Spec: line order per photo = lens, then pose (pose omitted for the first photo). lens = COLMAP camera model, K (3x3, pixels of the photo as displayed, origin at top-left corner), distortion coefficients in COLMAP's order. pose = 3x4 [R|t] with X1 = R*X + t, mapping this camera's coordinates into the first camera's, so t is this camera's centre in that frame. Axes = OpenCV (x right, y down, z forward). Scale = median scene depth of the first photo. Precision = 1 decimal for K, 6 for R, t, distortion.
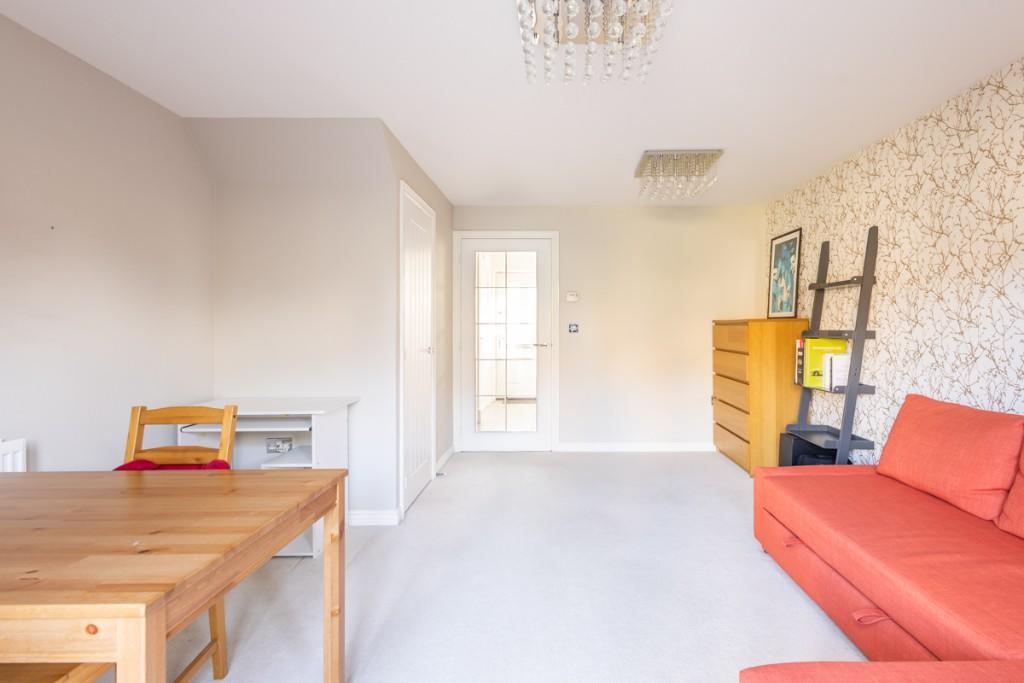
lens RADIAL K [[474.9, 0, 513.9], [0, 474.9, 338.6], [0, 0, 1]] dist [0.003136, 0.000962]
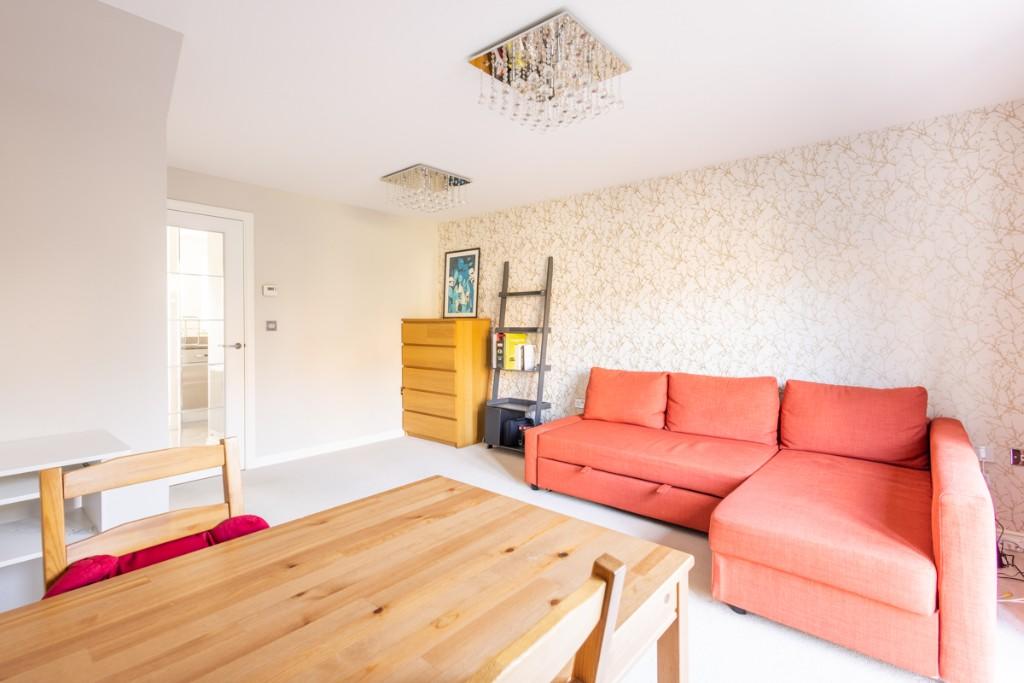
lens RADIAL K [[474.9, 0, 515.6], [0, 474.9, 339.6], [0, 0, 1]] dist [0.003136, 0.000962]
pose [[0.652777, -0.021616, 0.757242, -0.359526], [0.017242, 0.999758, 0.013676, -0.000693], [-0.757354, 0.004129, 0.652991, 0.102784]]
